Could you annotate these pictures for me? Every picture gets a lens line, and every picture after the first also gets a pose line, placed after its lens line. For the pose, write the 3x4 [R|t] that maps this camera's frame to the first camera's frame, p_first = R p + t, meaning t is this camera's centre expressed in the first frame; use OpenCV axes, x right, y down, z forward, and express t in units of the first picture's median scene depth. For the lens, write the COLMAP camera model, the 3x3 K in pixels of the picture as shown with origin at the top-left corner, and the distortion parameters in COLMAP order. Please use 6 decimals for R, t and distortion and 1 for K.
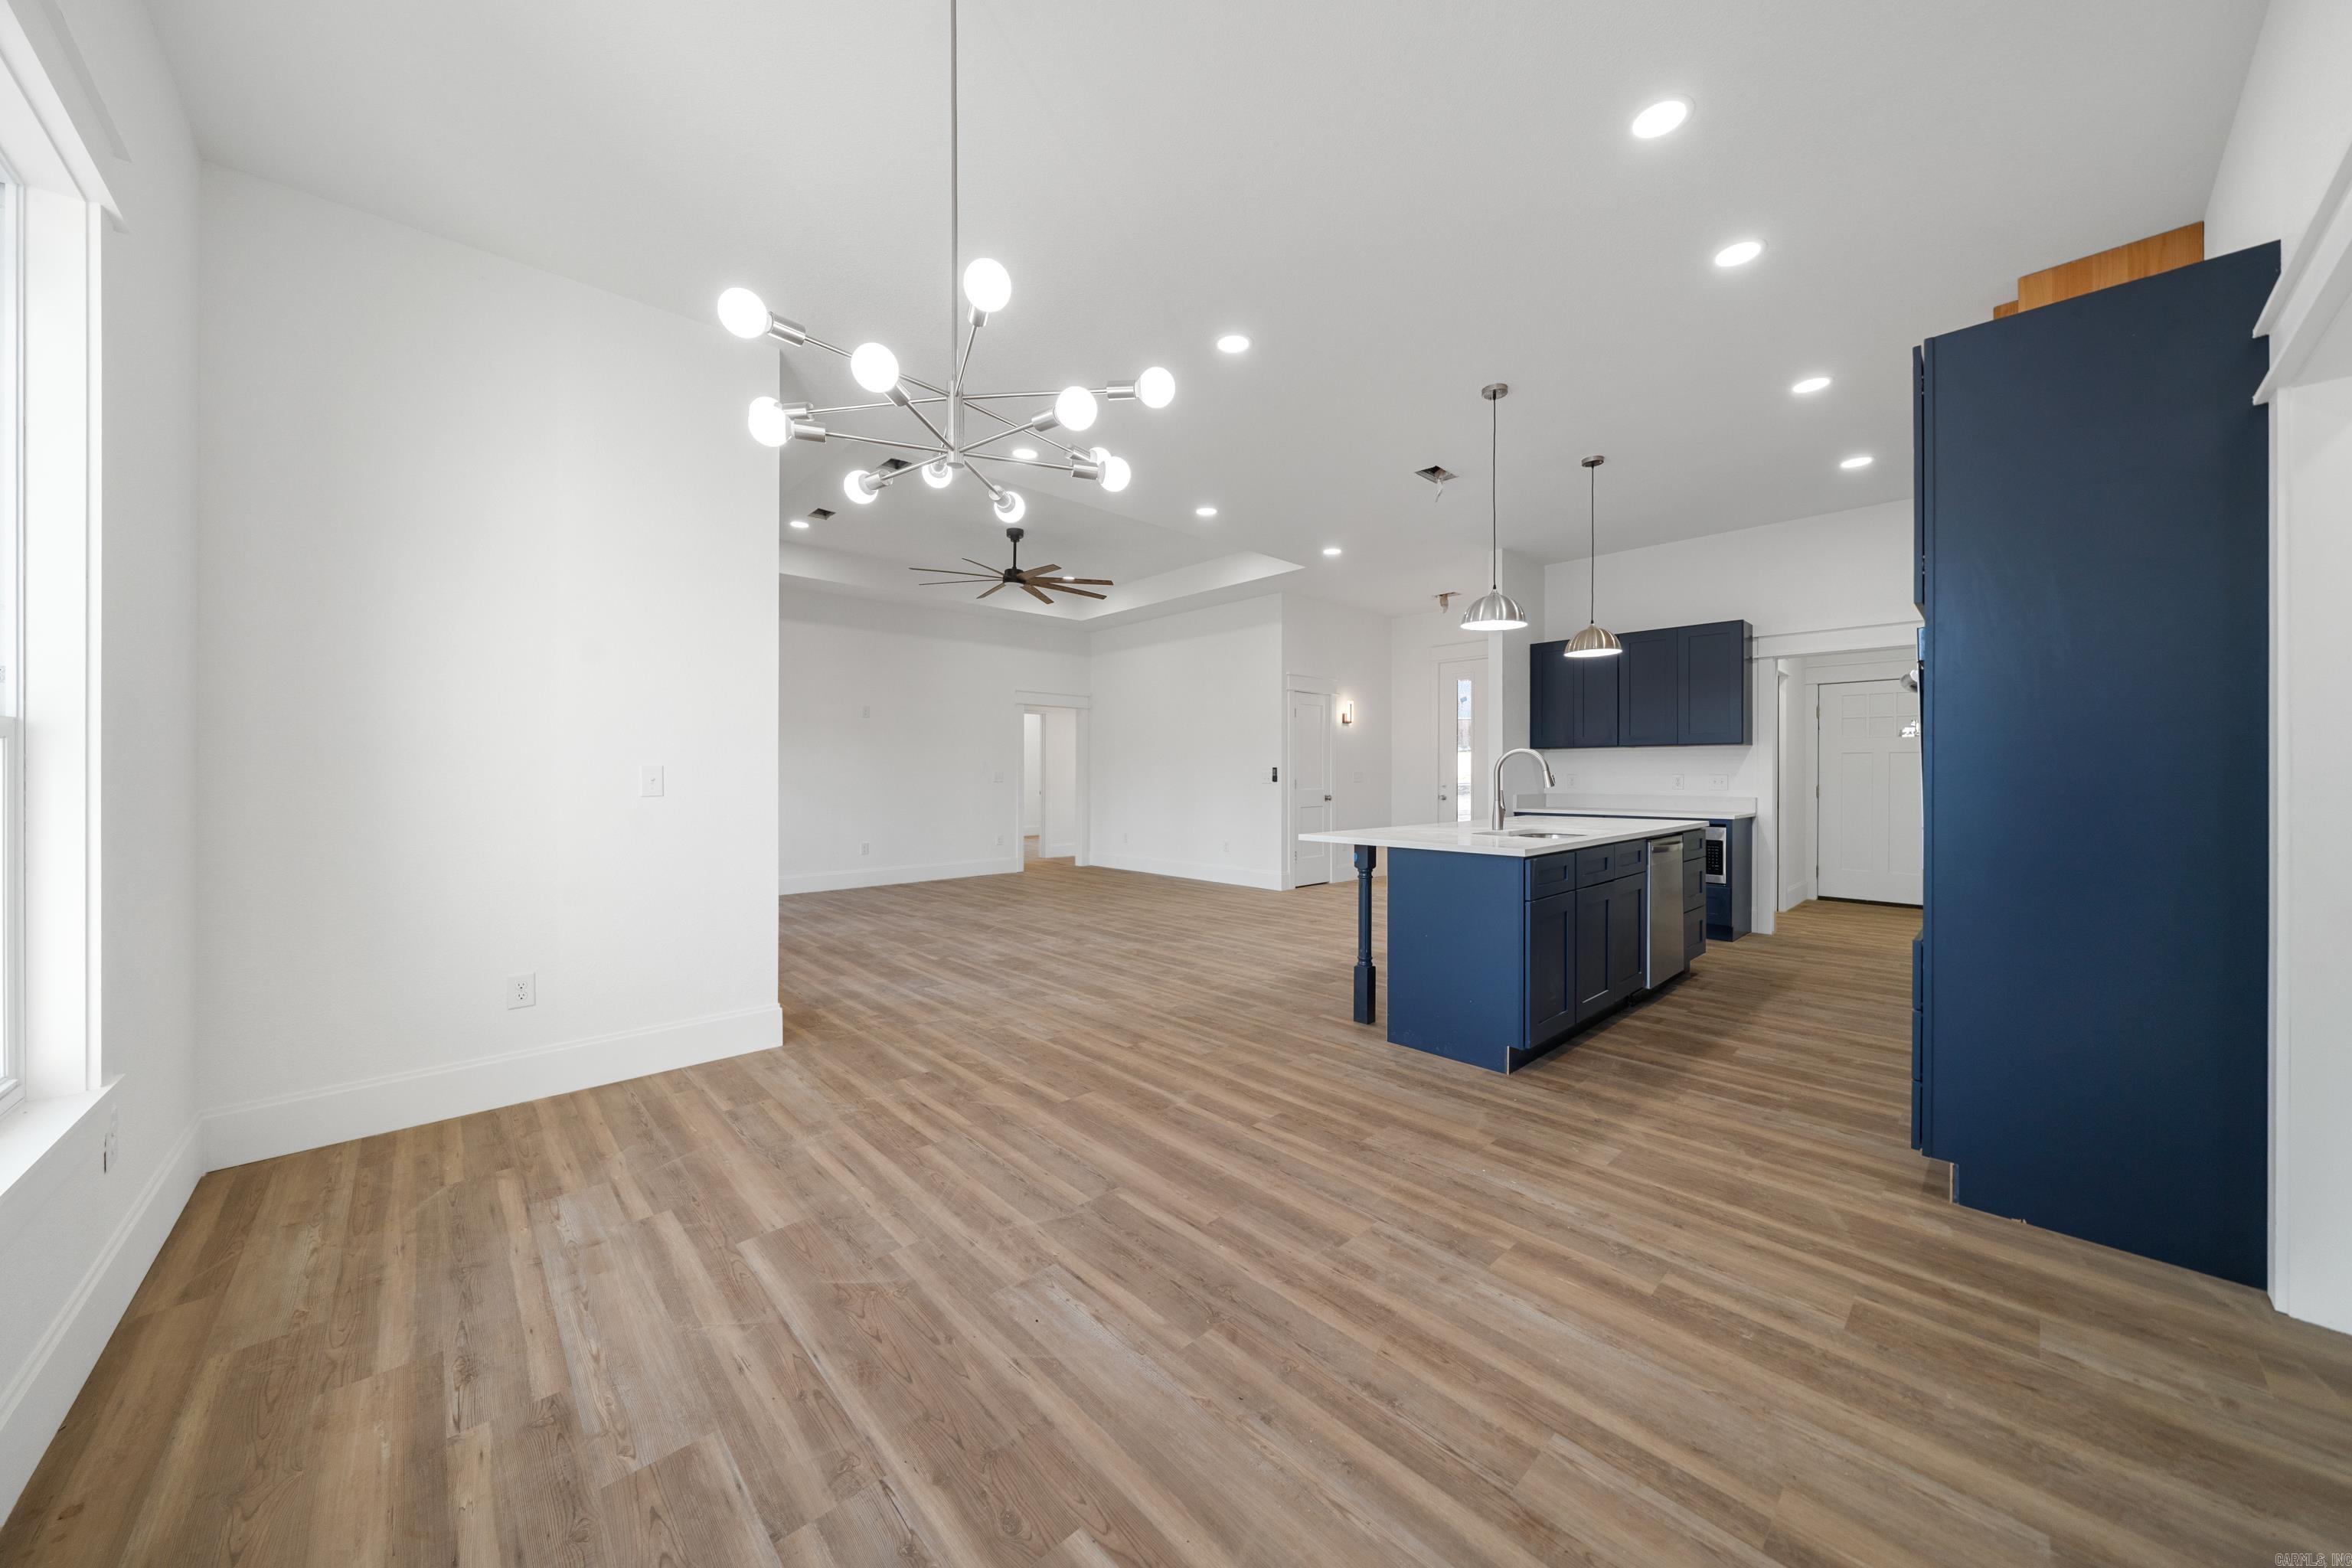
lens RADIAL K [[804.7, 0, 1172.3], [0, 804.7, 775.6], [0, 0, 1]] dist [0.000235, 0.000020]
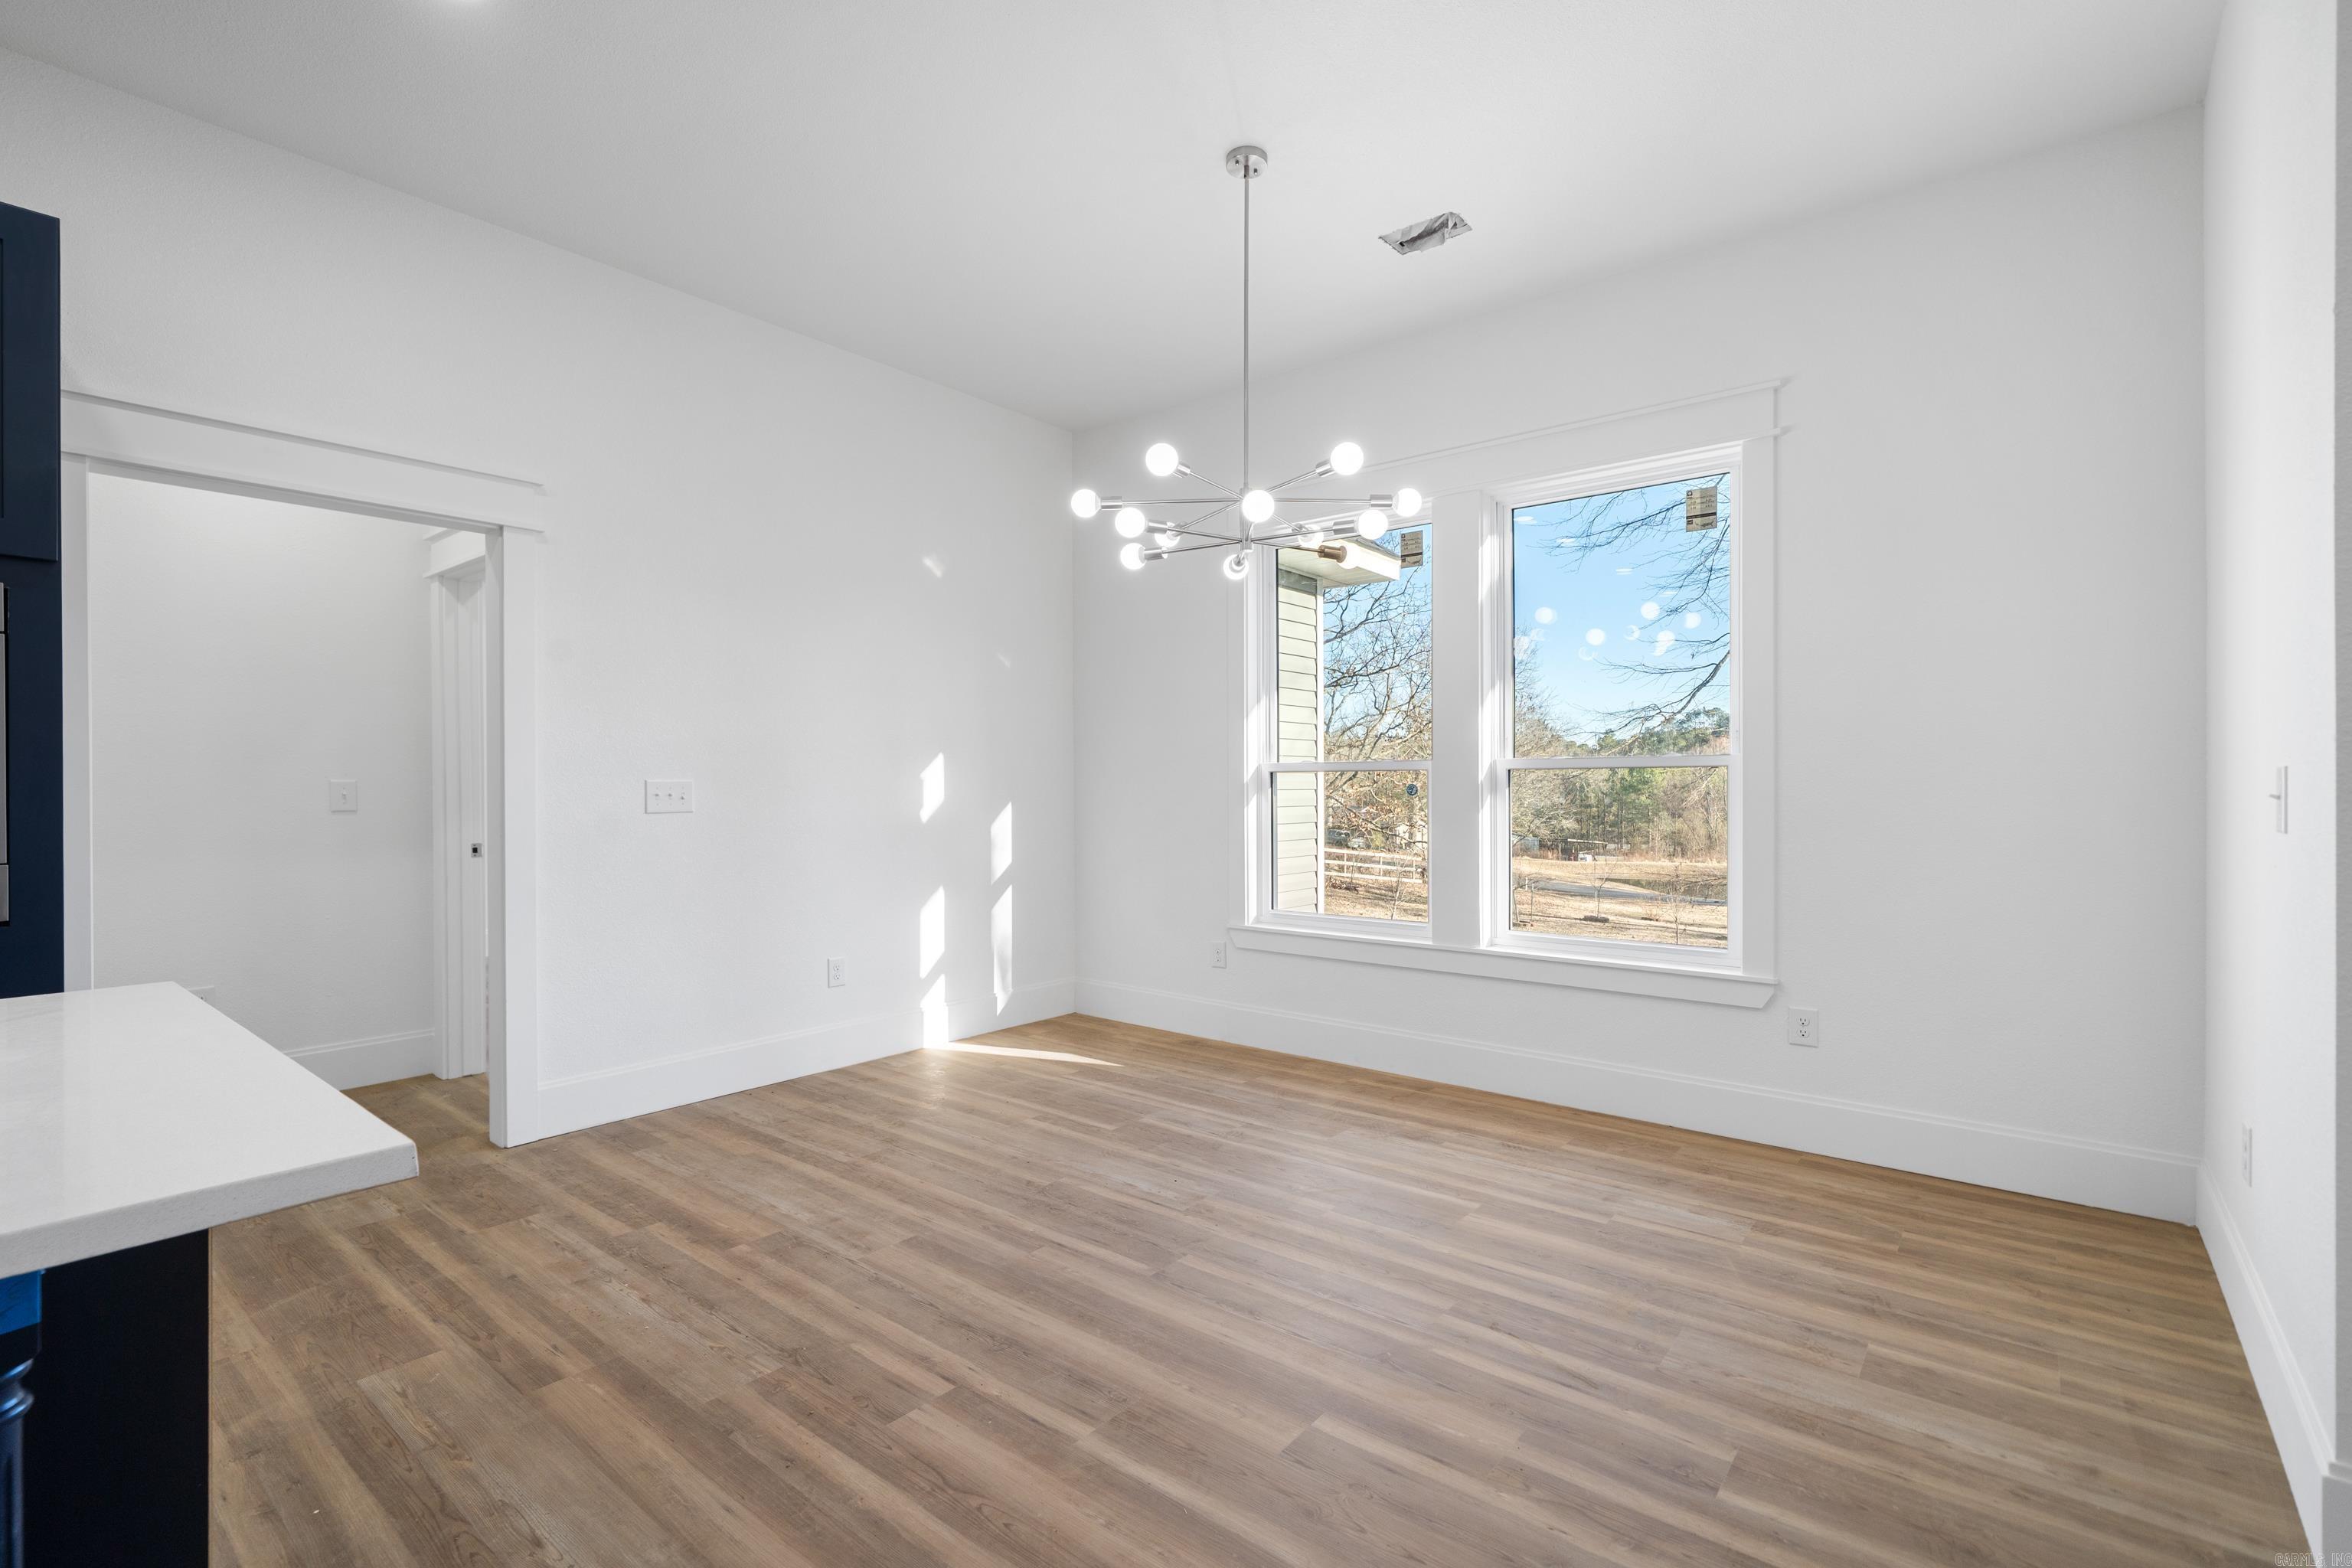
lens RADIAL K [[1080.2, 0, 1167.6], [0, 1080.2, 790.3], [0, 0, 1]] dist [0.003231, 0.000149]
pose [[-0.991533, 0.002083, -0.129835, 0.065833], [0.001471, 0.999987, 0.004802, 0.016625], [0.129843, 0.004571, -0.991524, 2.371950]]
